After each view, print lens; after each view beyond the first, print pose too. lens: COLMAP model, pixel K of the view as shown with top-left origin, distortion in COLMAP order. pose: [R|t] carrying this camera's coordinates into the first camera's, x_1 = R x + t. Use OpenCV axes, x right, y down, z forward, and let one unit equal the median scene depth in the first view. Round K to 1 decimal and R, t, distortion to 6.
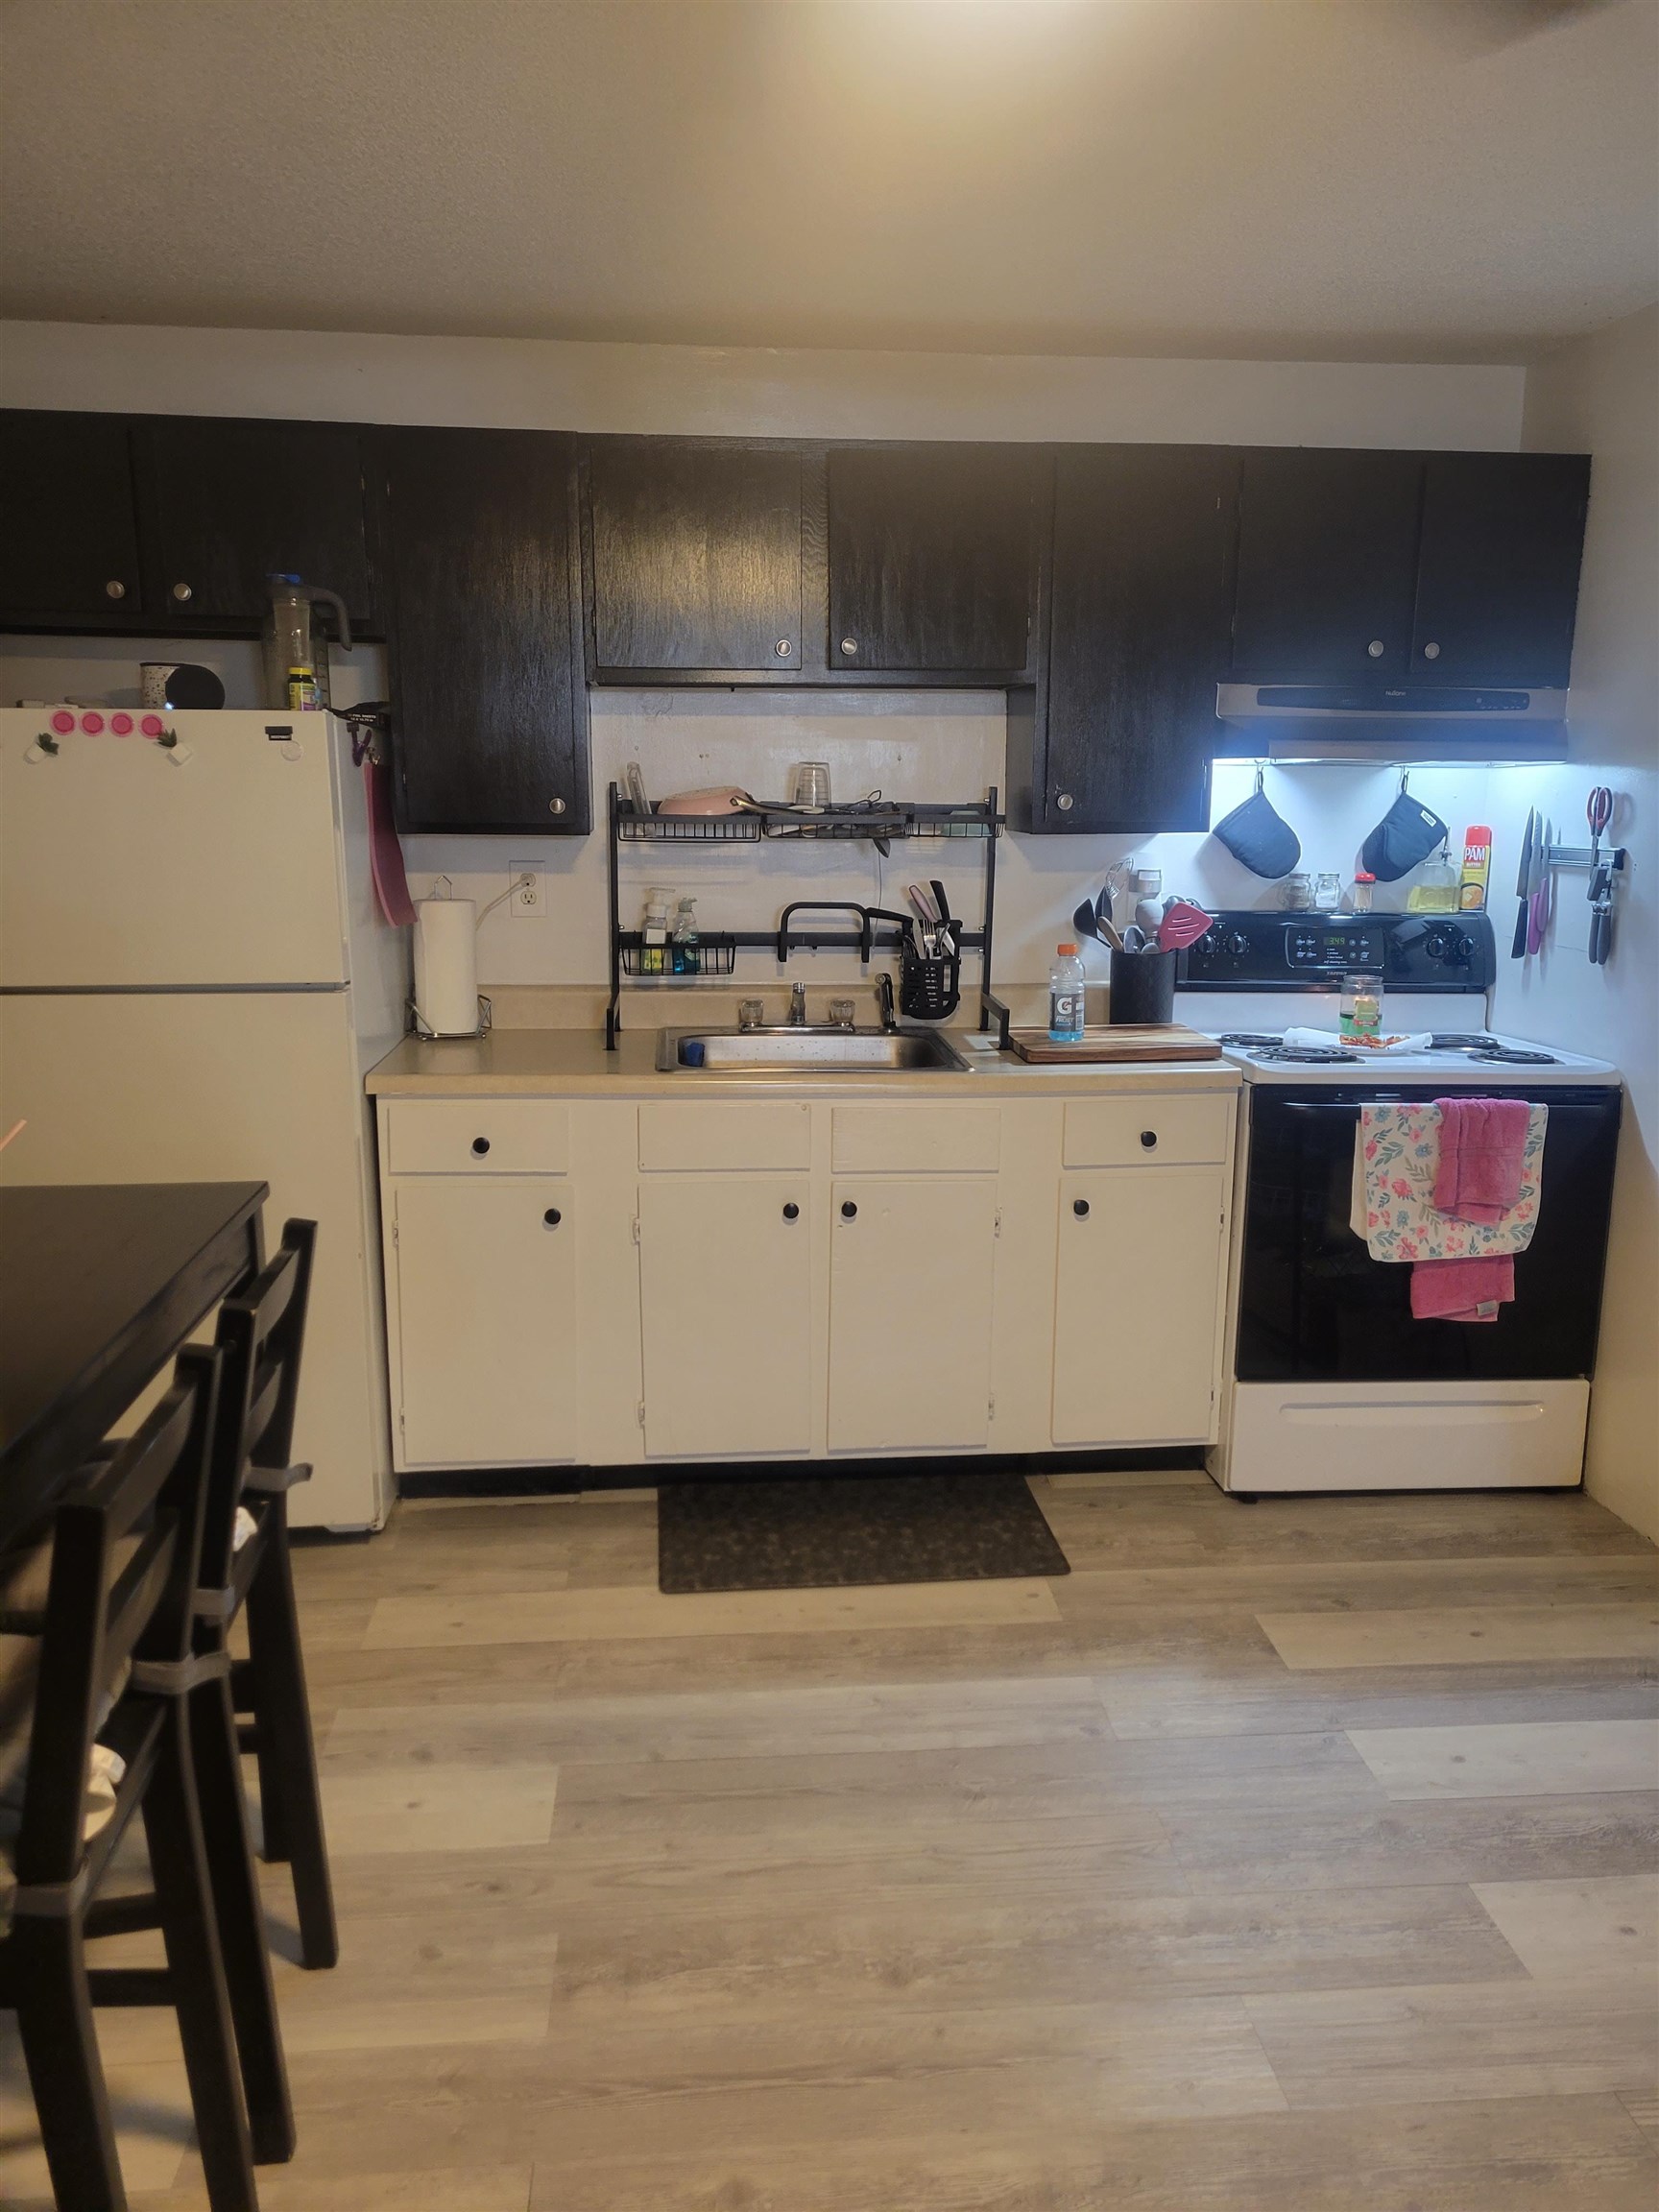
lens RADIAL K [[1664.9, 0, 819.8], [0, 1664.9, 1125.2], [0, 0, 1]] dist [0.058310, -0.047104]
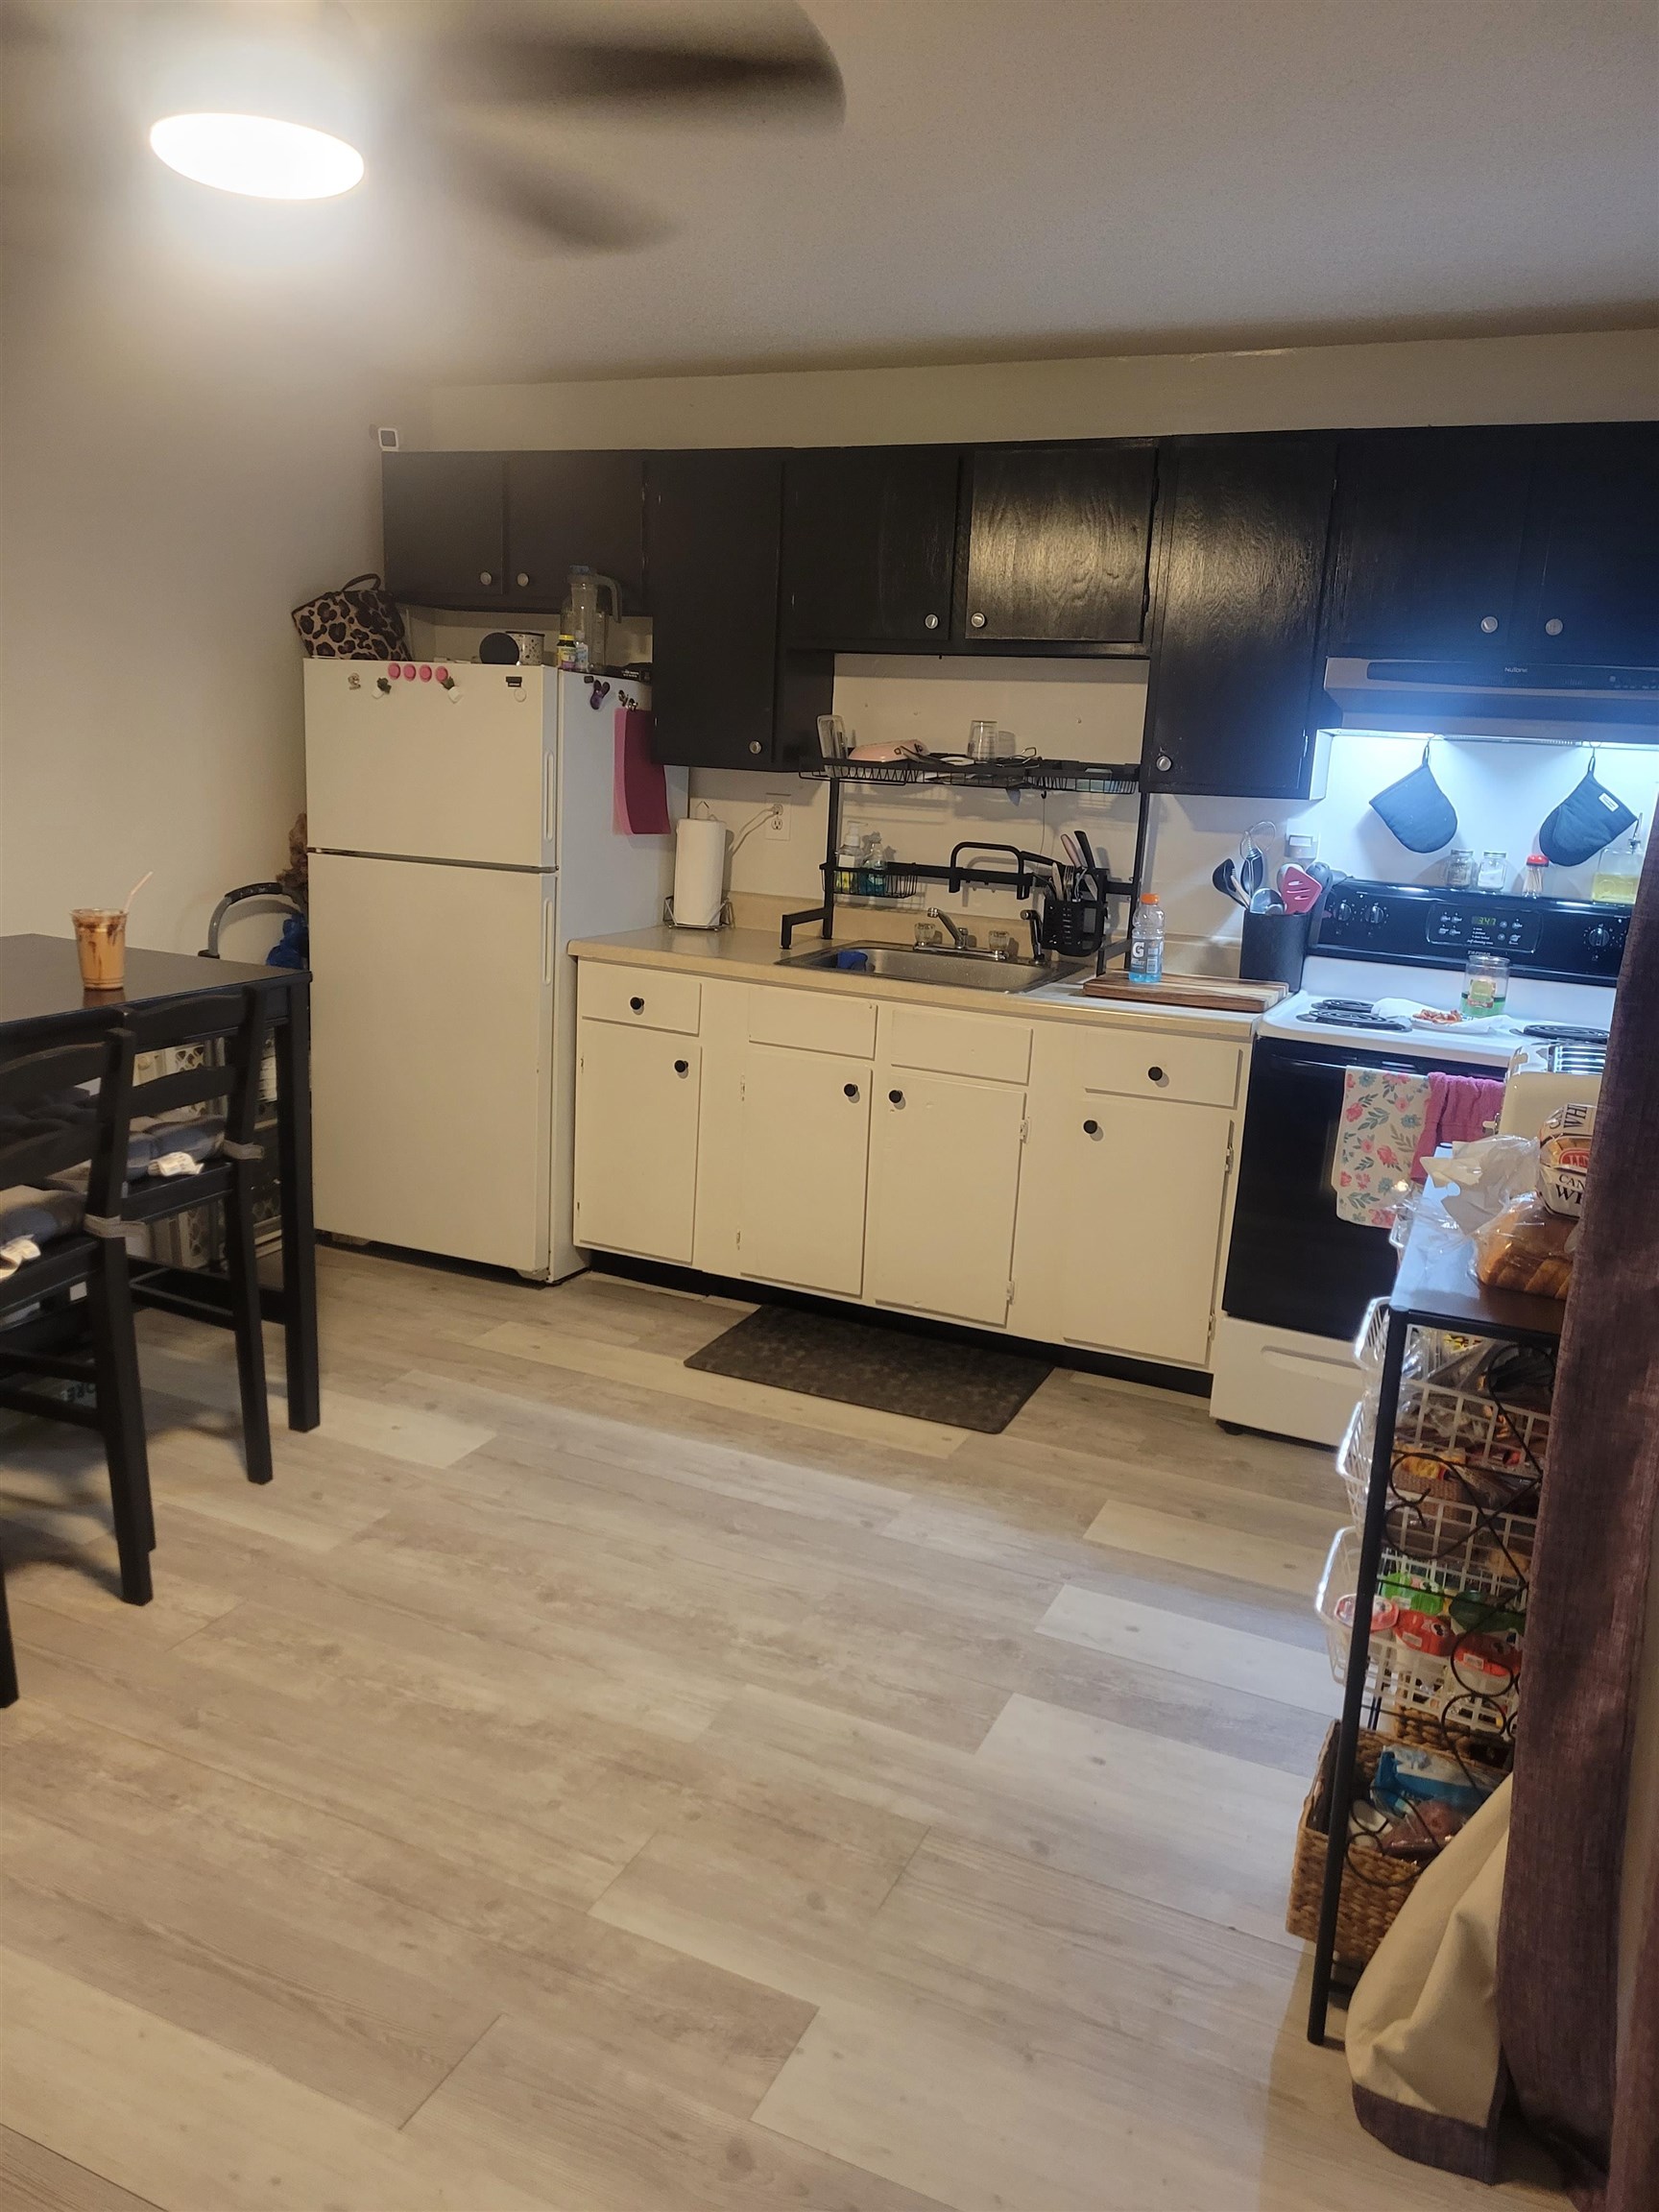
lens RADIAL K [[1677.0, 0, 829.5], [0, 1677.0, 1106.0], [0, 0, 1]] dist [0.056123, -0.001274]
pose [[0.860228, 0.146146, -0.488518, 0.536214], [-0.145681, 0.988554, 0.039209, 0.016577], [0.488657, 0.037440, 0.871672, -0.059847]]
